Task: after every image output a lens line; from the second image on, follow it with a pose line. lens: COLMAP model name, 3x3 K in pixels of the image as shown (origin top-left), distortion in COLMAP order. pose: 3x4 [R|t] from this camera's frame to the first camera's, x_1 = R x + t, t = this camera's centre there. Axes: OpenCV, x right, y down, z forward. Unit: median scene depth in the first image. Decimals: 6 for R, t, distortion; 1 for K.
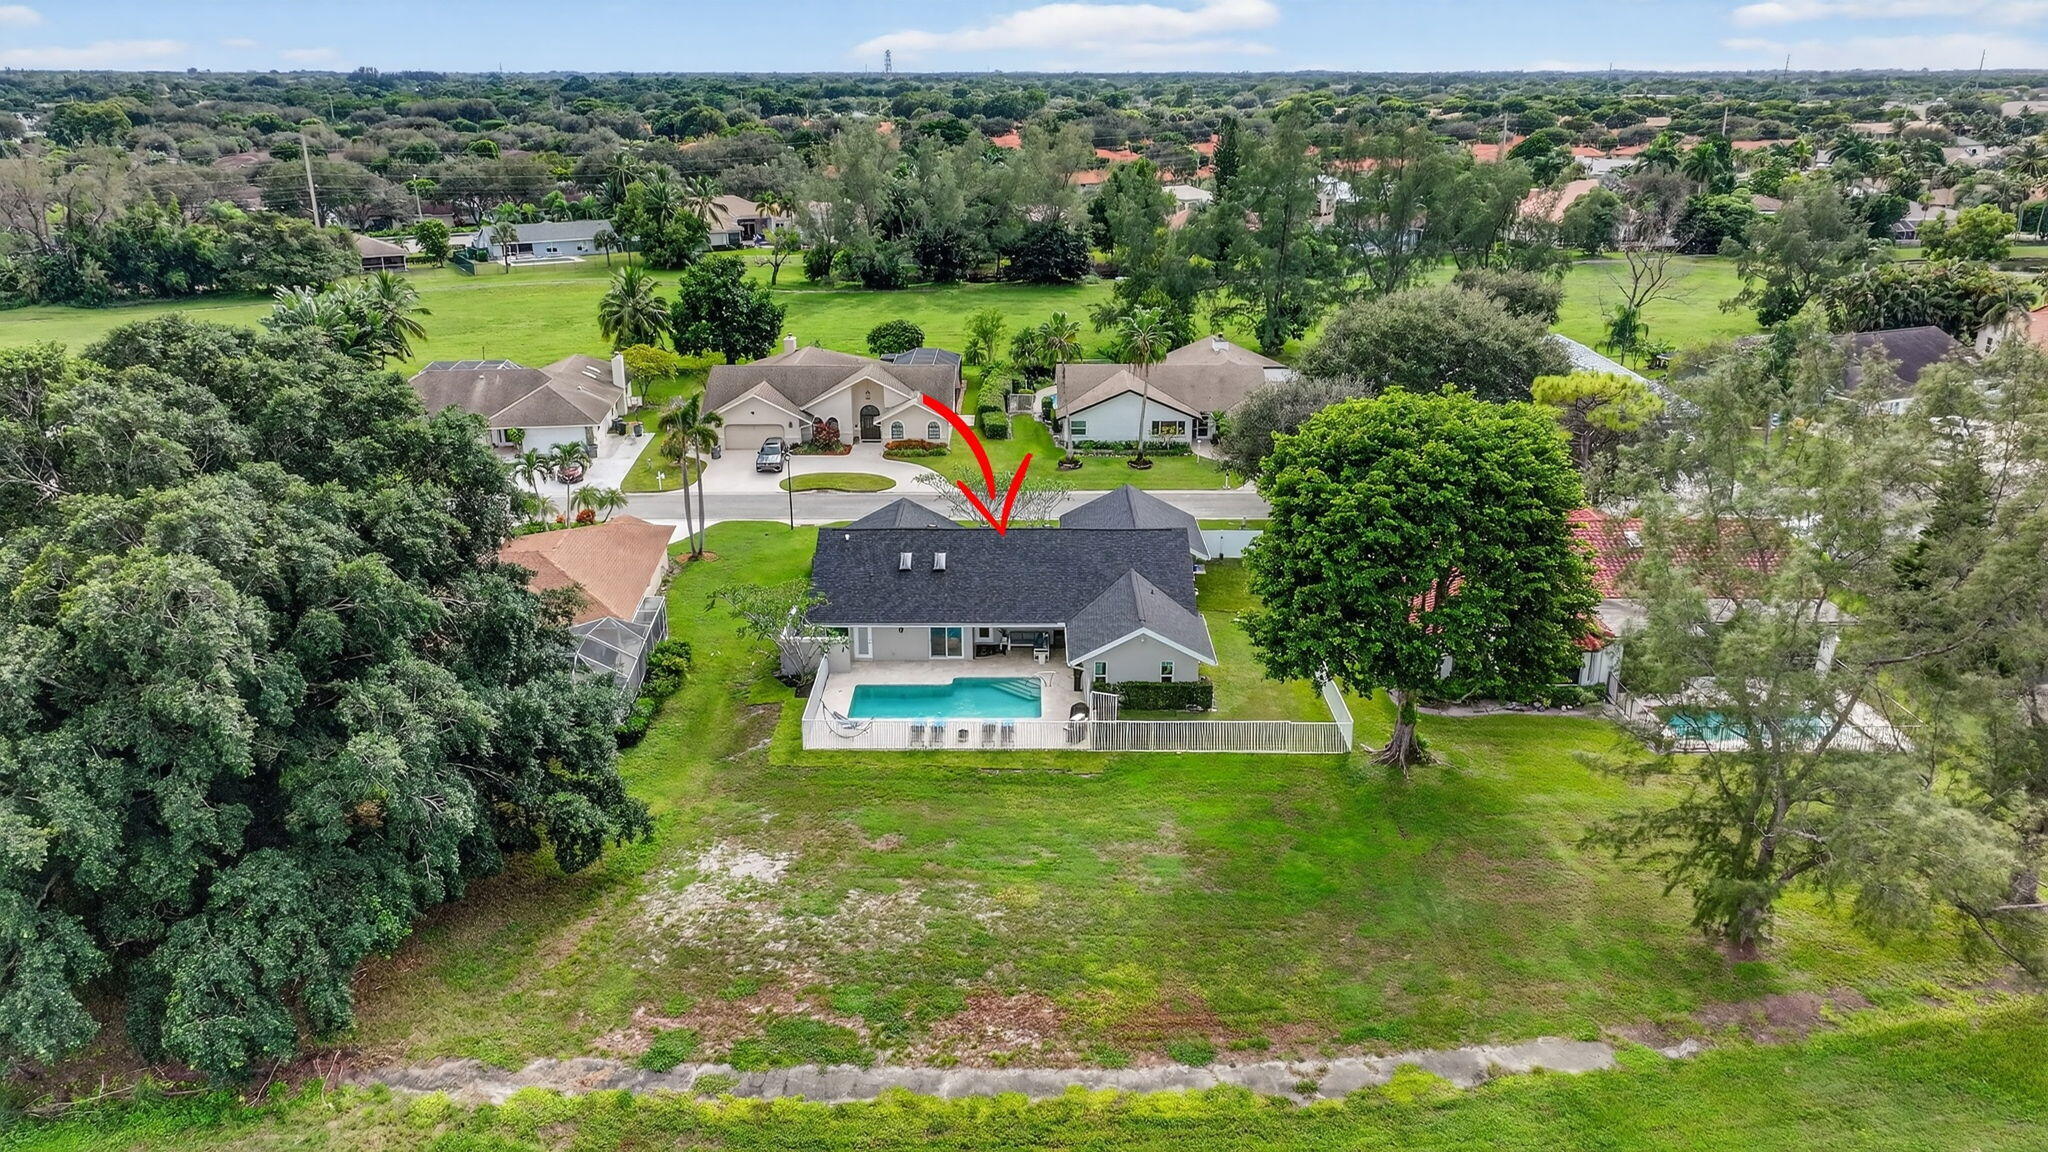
lens RADIAL K [[1446.5, 0, 1024.0], [0, 1446.5, 576.0], [0, 0, 1]] dist [0.008209, -0.000387]
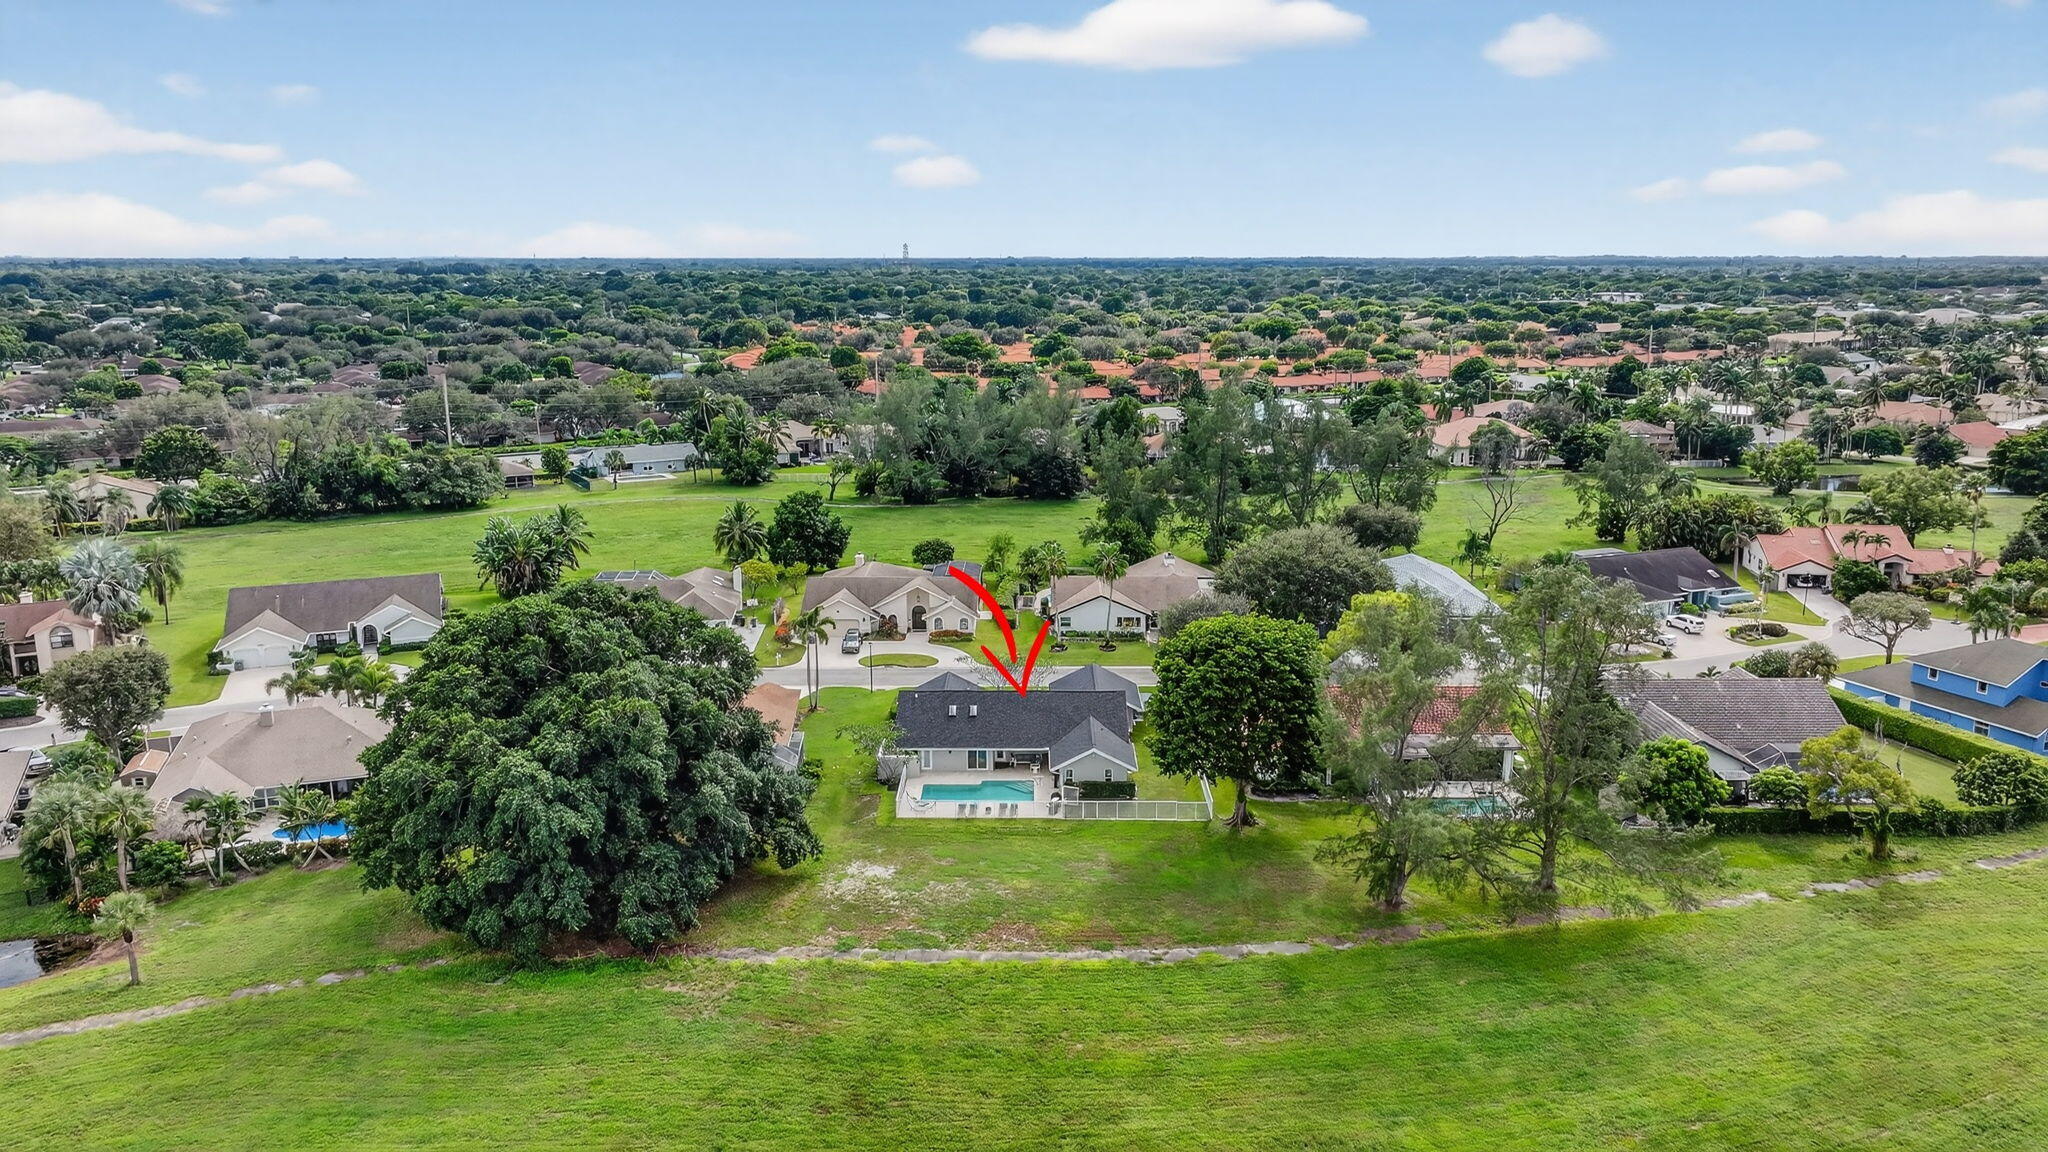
lens RADIAL K [[1446.5, 0, 1024.0], [0, 1446.5, 576.0], [0, 0, 1]] dist [0.008209, -0.000387]
pose [[0.999971, 0.000995, -0.007610, 0.007970], [-0.001878, 0.993131, -0.116997, 0.020444], [0.007442, 0.117008, 0.993103, -0.443241]]
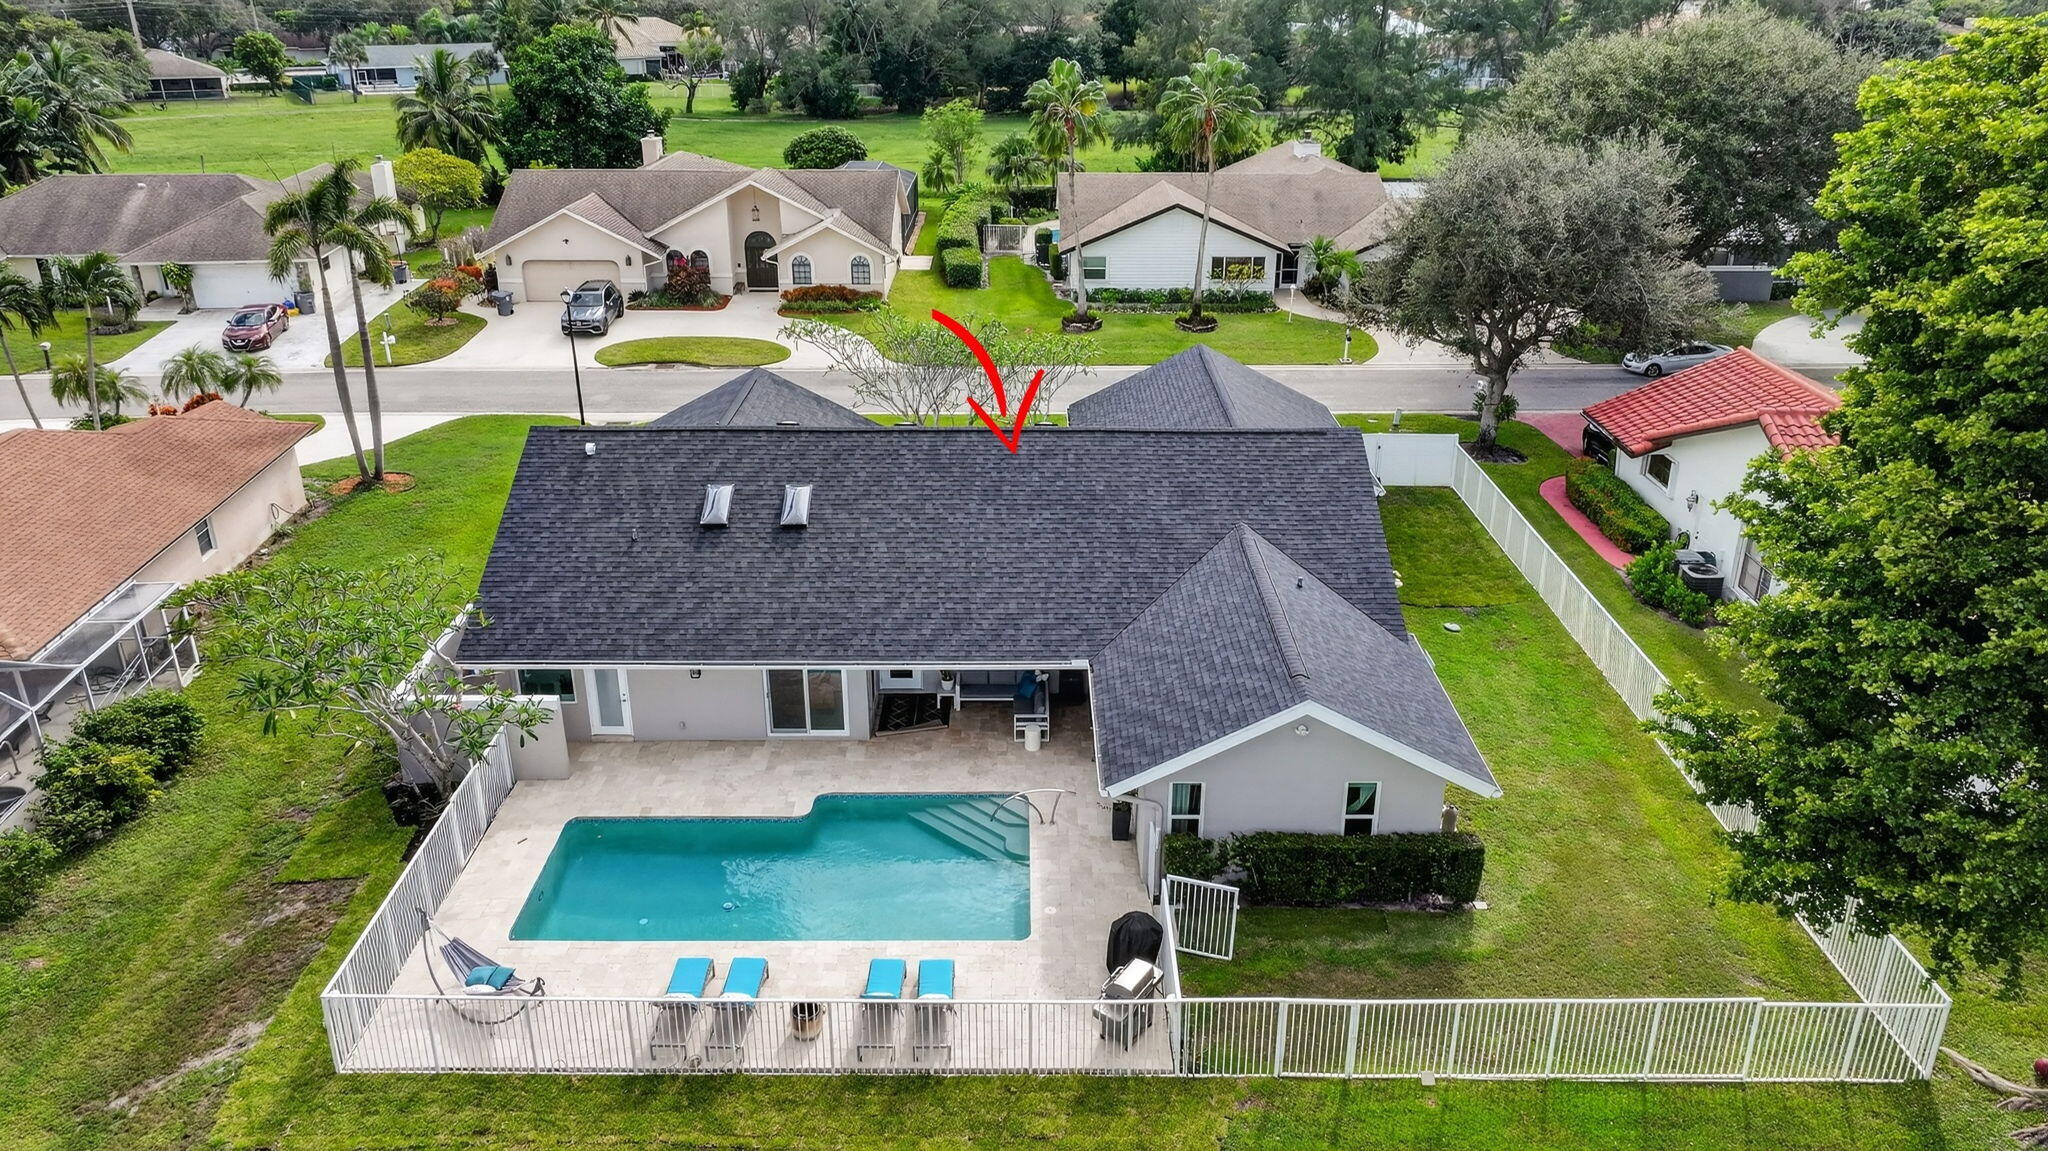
lens RADIAL K [[1446.5, 0, 1024.0], [0, 1446.5, 575.5], [0, 0, 1]] dist [0.008209, -0.000387]
pose [[0.999993, 0.000580, 0.003583, 0.005638], [-0.000819, 0.997756, 0.066951, -0.012520], [-0.003536, -0.066953, 0.997750, 0.389003]]
